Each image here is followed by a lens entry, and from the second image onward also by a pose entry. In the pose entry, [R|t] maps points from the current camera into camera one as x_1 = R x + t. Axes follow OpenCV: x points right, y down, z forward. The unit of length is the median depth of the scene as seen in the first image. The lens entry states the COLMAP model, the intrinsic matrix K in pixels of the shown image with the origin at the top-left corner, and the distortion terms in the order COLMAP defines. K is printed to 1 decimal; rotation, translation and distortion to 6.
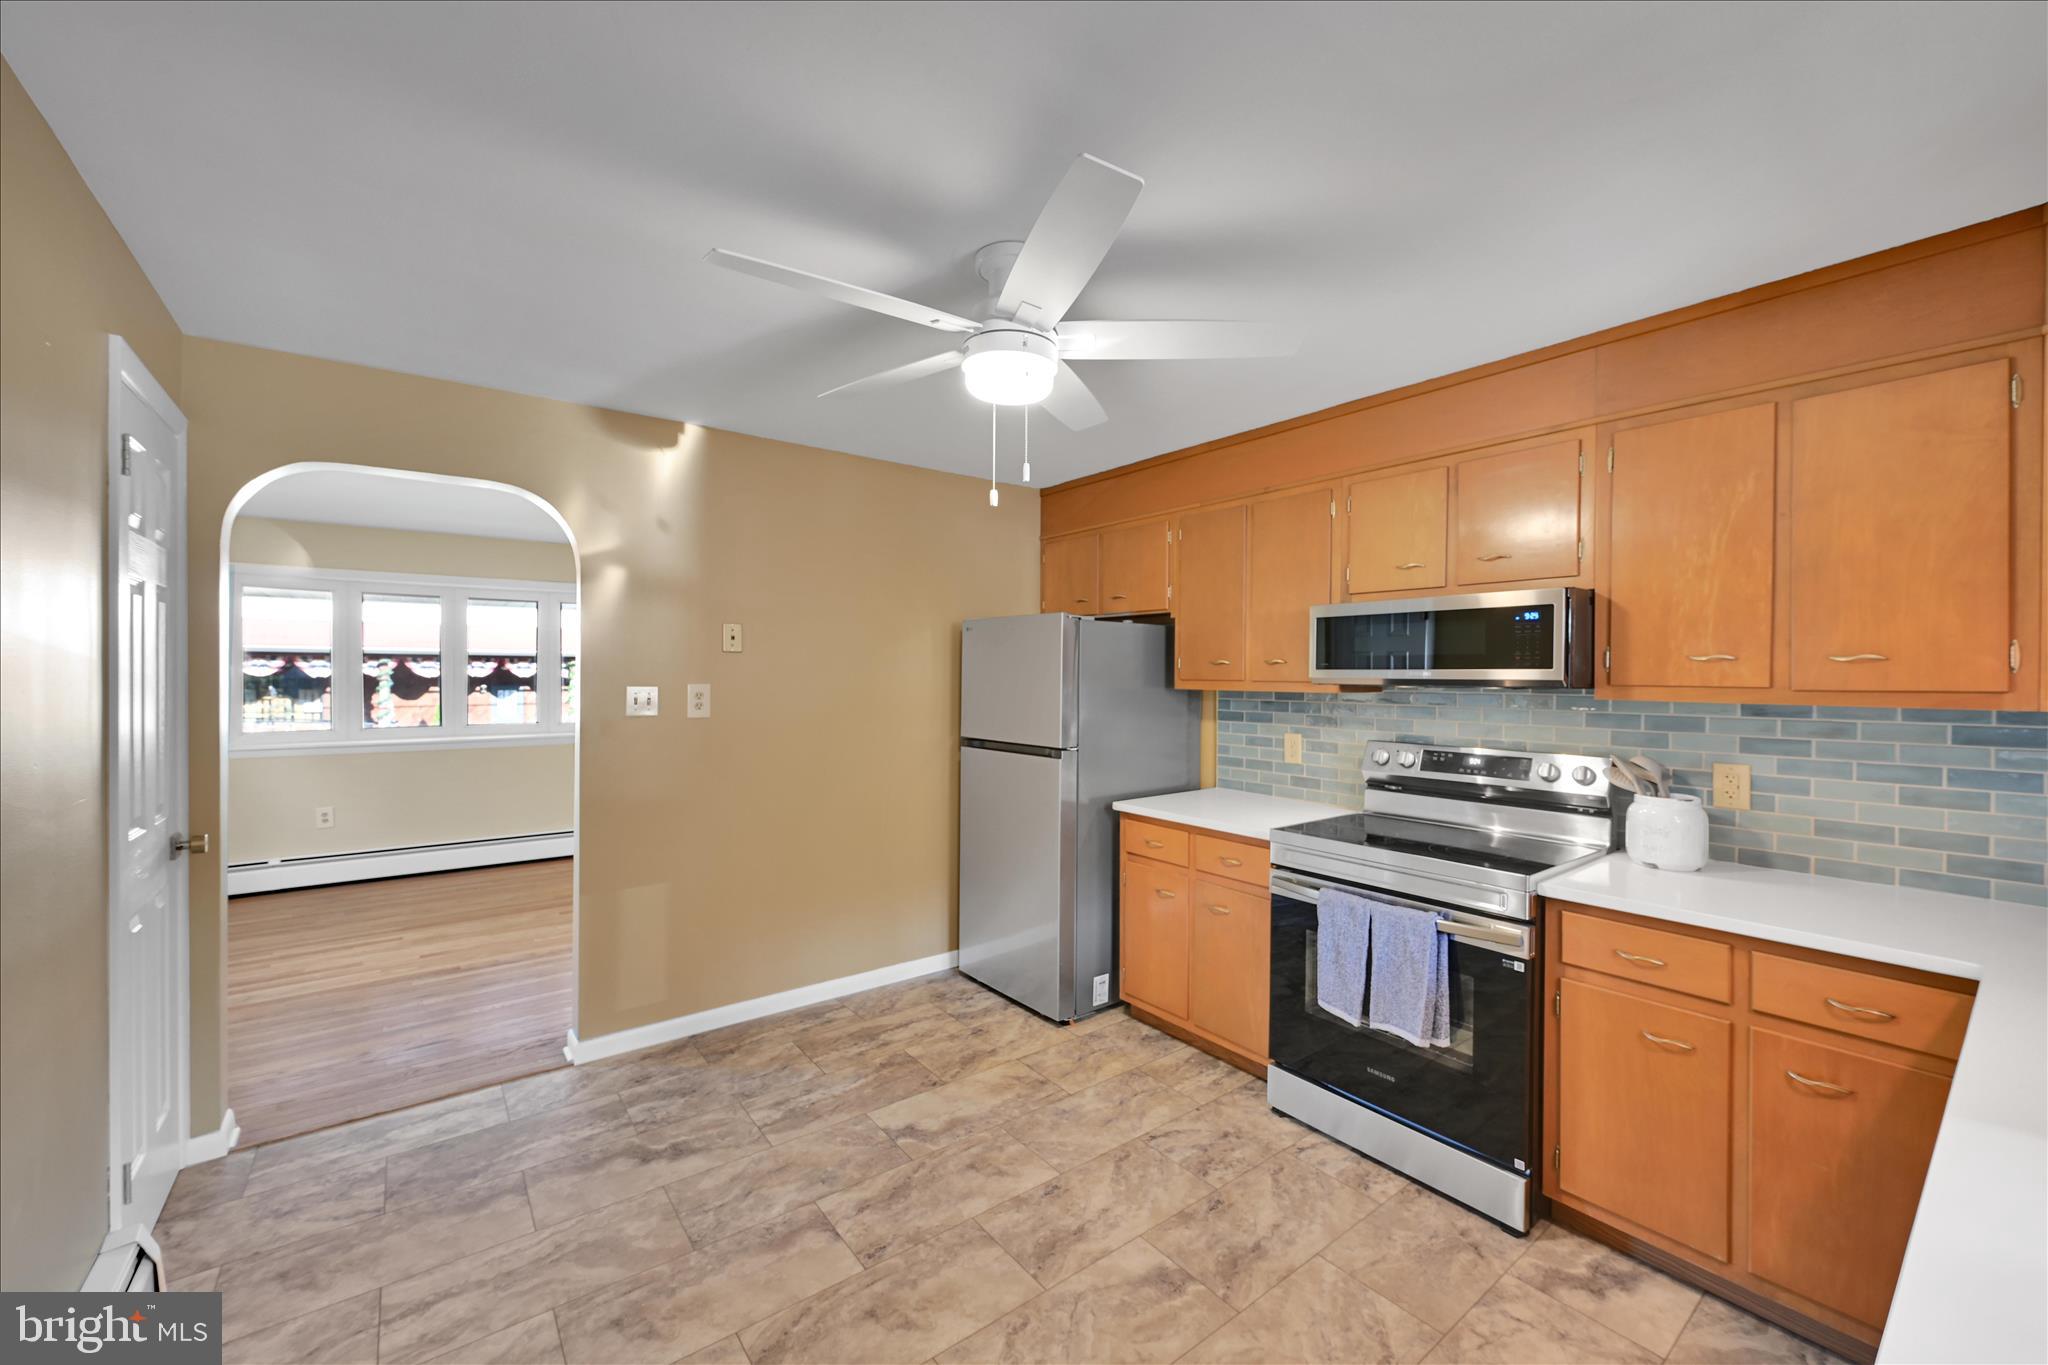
lens RADIAL K [[801.2, 0, 1010.0], [0, 801.2, 676.6], [0, 0, 1]] dist [0.000260, 0.000299]
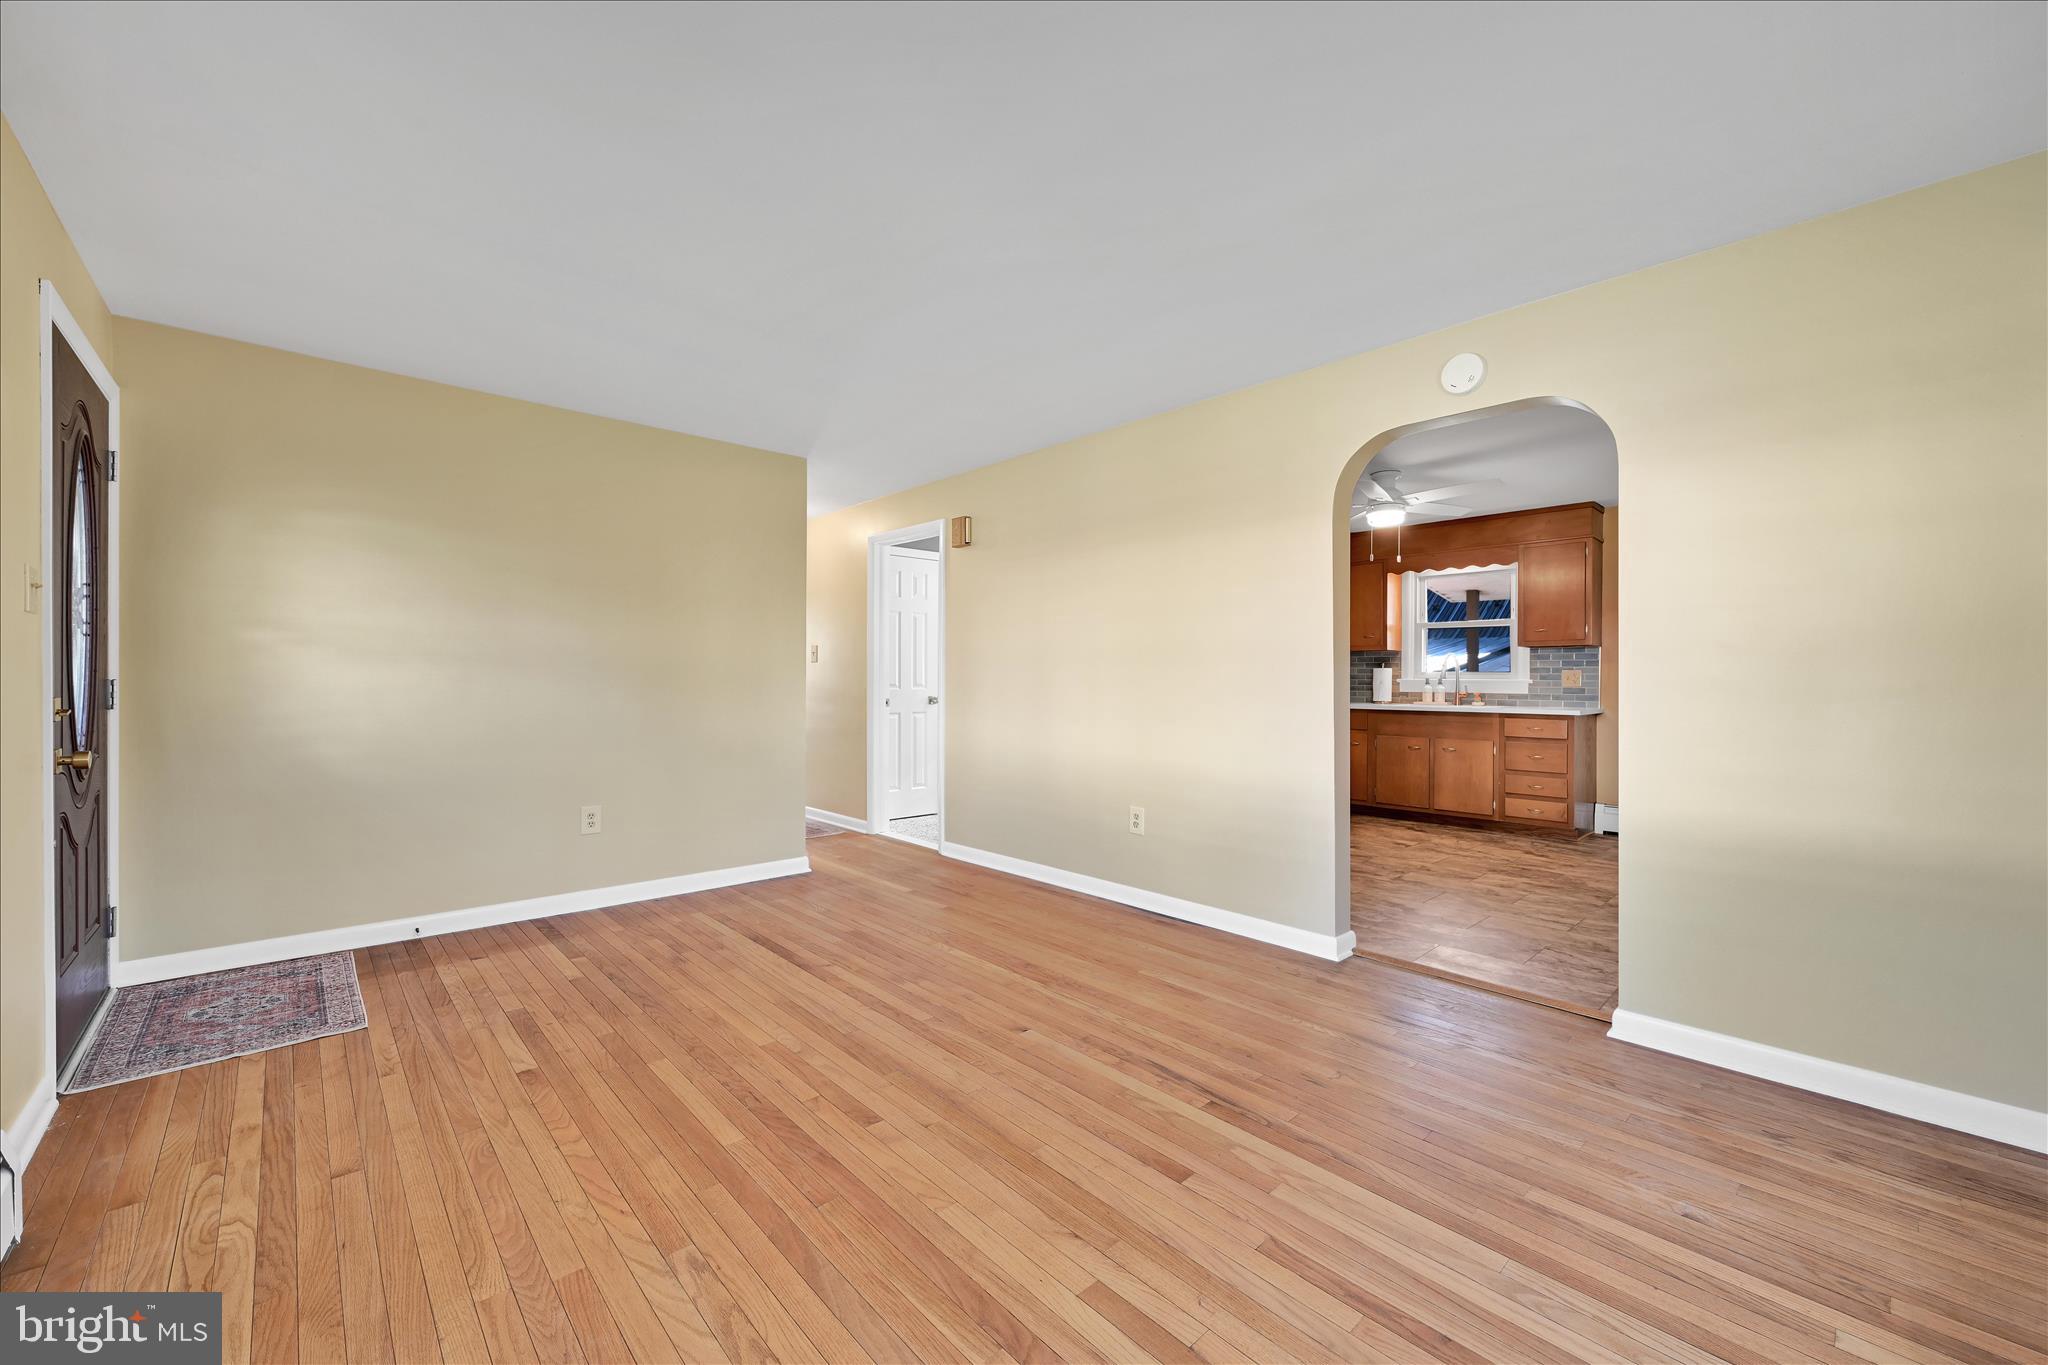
lens RADIAL K [[801.2, 0, 1027.4], [0, 801.2, 684.0], [0, 0, 1]] dist [0.000260, 0.000299]
pose [[-0.092046, -0.012158, 0.995680, -1.896130], [0.006617, 0.999896, 0.012821, 0.100845], [-0.995733, 0.007768, -0.091956, 1.817006]]
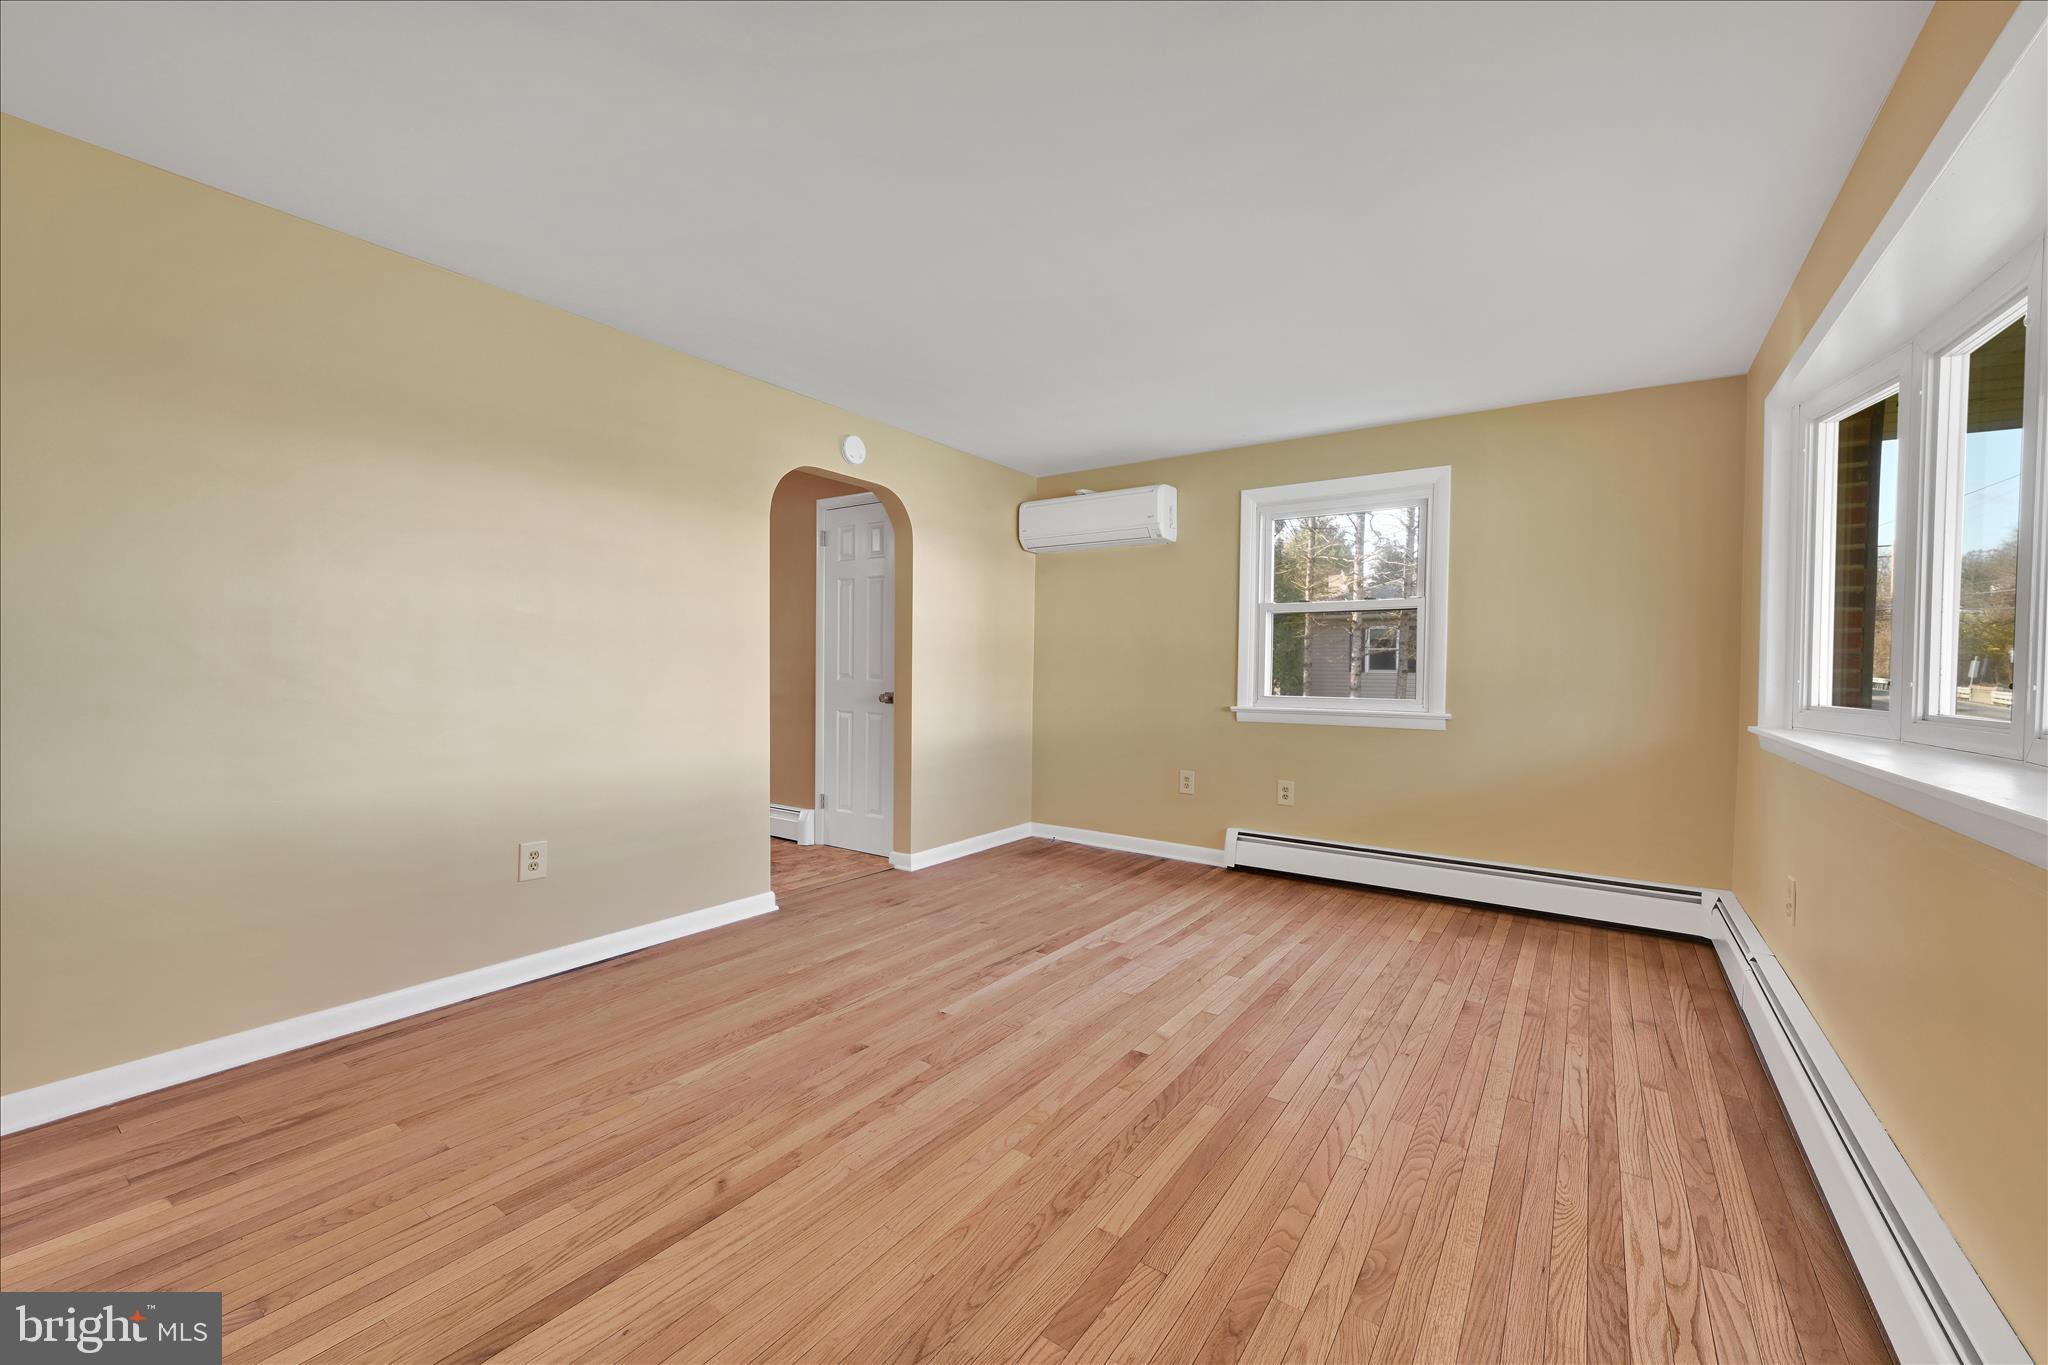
lens RADIAL K [[801.2, 0, 1028.5], [0, 801.2, 675.2], [0, 0, 1]] dist [0.000260, 0.000299]
pose [[-0.954745, -0.010732, -0.297233, -0.659216], [-0.016724, 0.999705, 0.017624, 0.098187], [0.296956, 0.021798, -0.954642, 2.757054]]
